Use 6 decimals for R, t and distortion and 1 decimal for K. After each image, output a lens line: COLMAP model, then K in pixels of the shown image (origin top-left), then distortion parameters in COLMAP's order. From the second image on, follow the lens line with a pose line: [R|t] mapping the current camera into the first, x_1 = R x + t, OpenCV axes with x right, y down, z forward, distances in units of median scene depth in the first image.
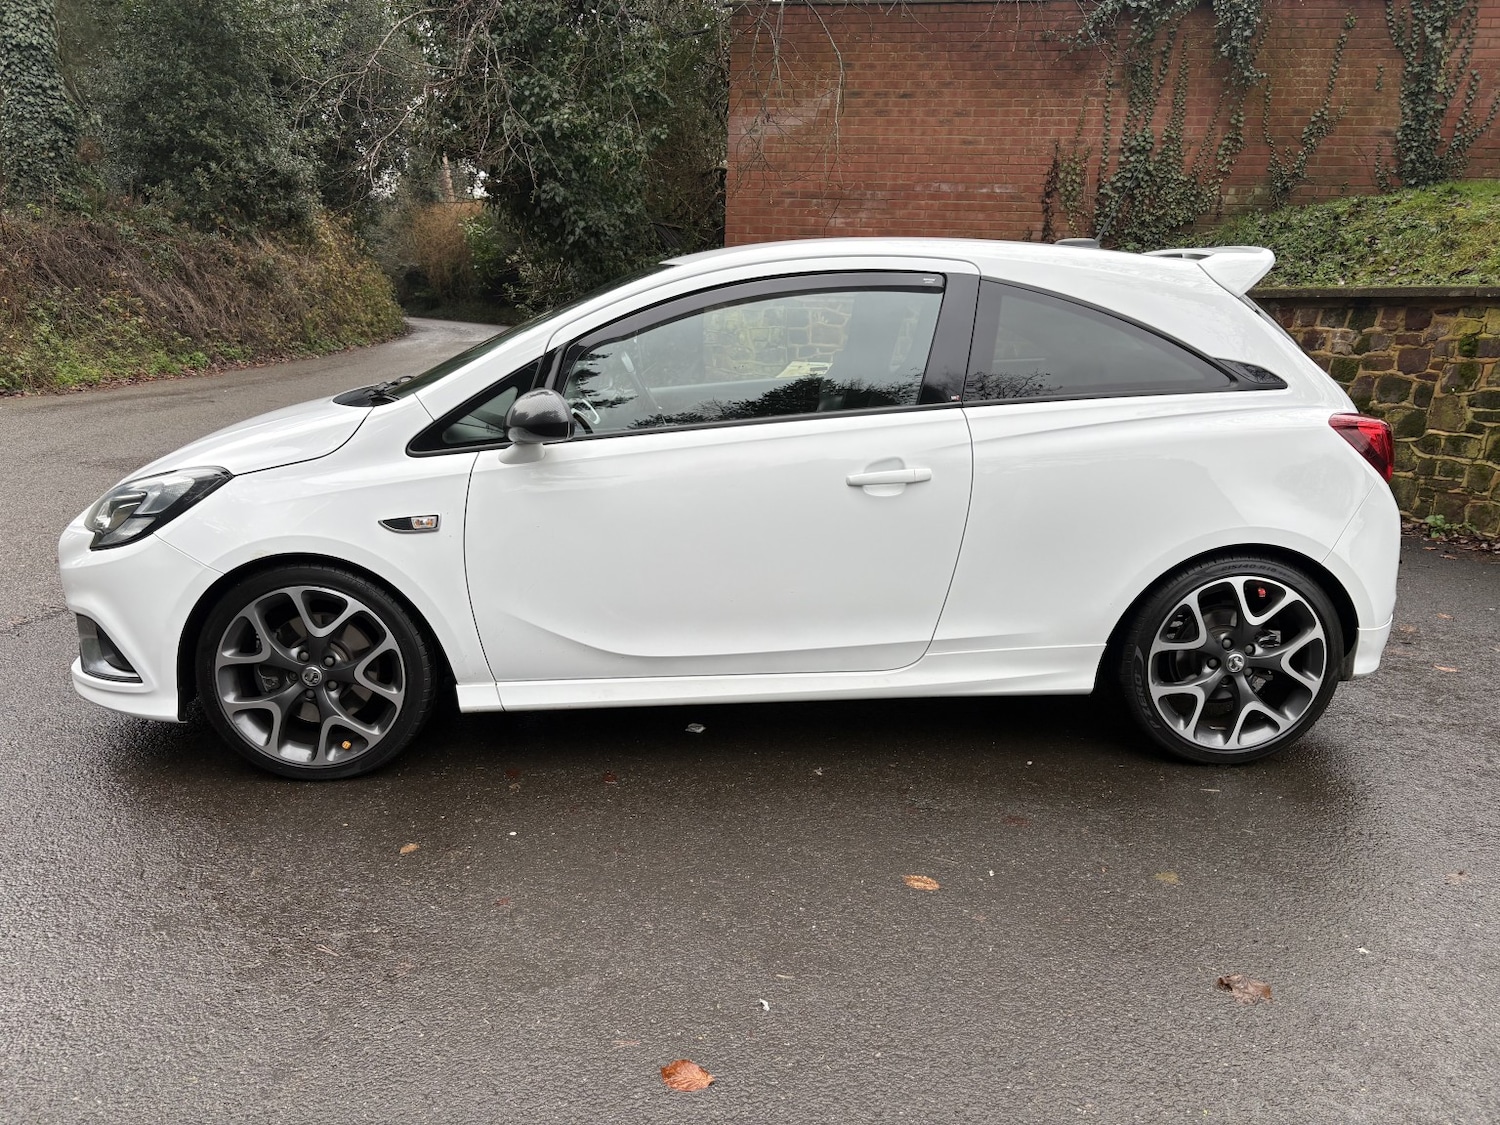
lens RADIAL K [[1118.9, 0, 743.1], [0, 1118.9, 557.3], [0, 0, 1]] dist [0.066490, -0.068521]
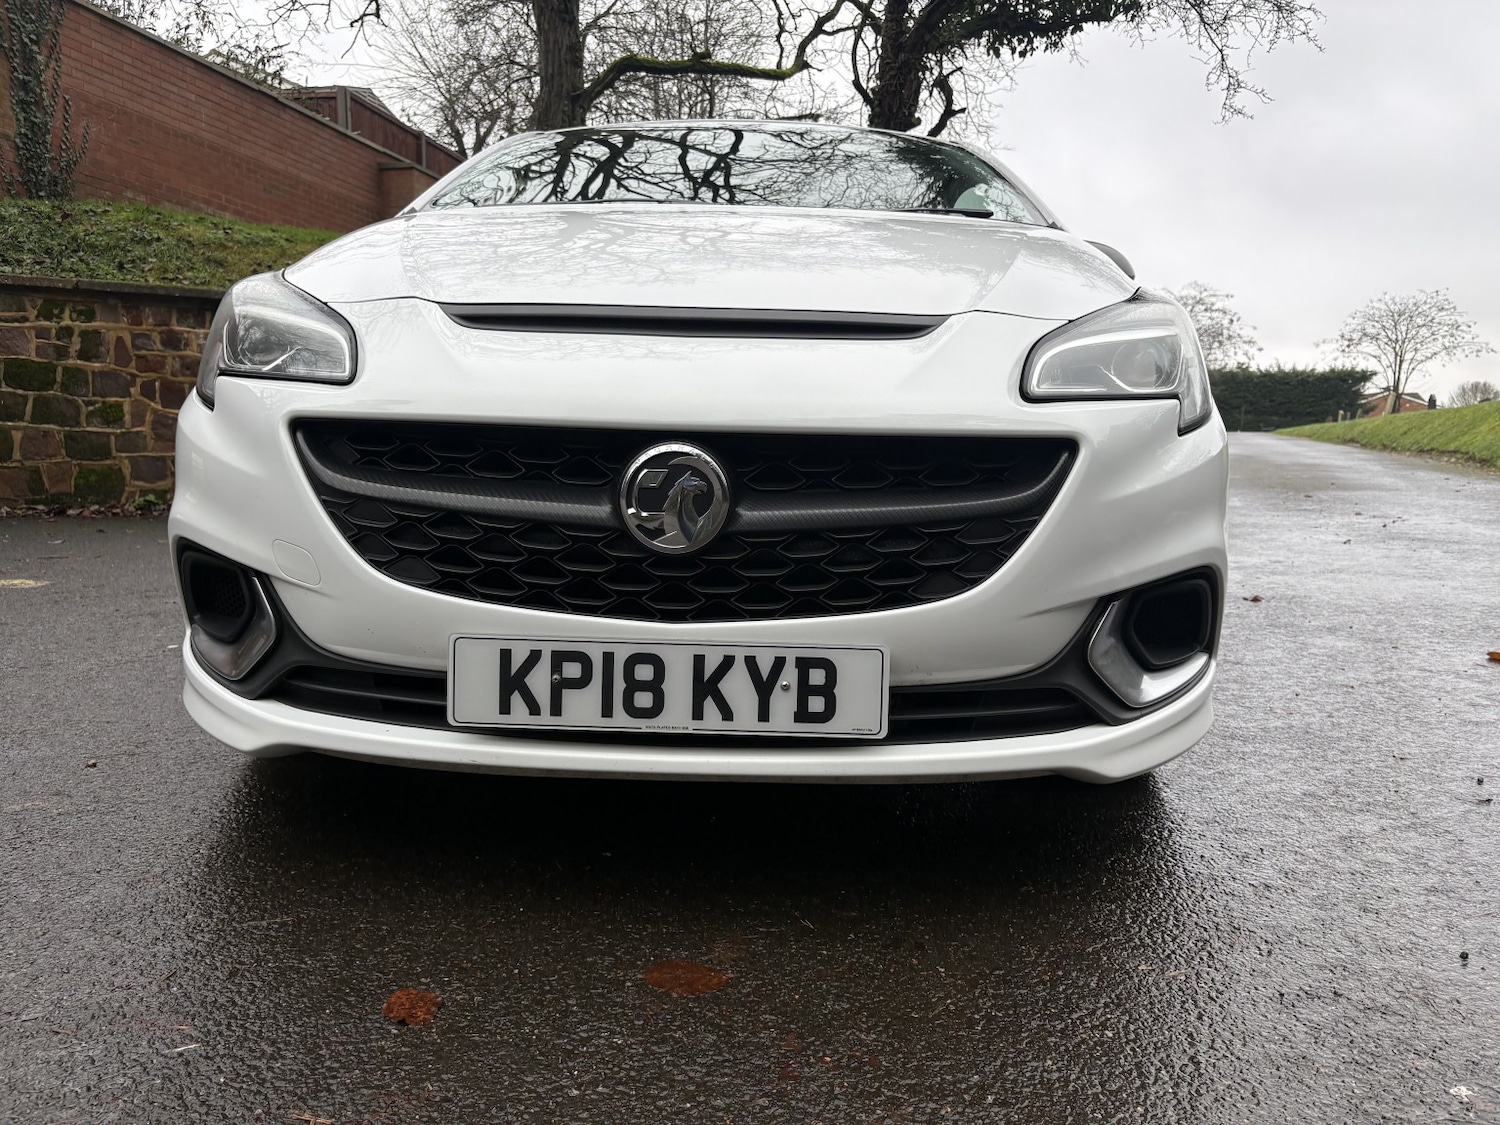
lens RADIAL K [[1121.3, 0, 751.5], [0, 1121.3, 557.0], [0, 0, 1]] dist [0.081234, -0.095009]
pose [[0.080606, -0.120390, 0.989449, -0.349358], [0.193589, 0.975667, 0.102942, -0.013316], [-0.977766, 0.183249, 0.101951, 0.364400]]
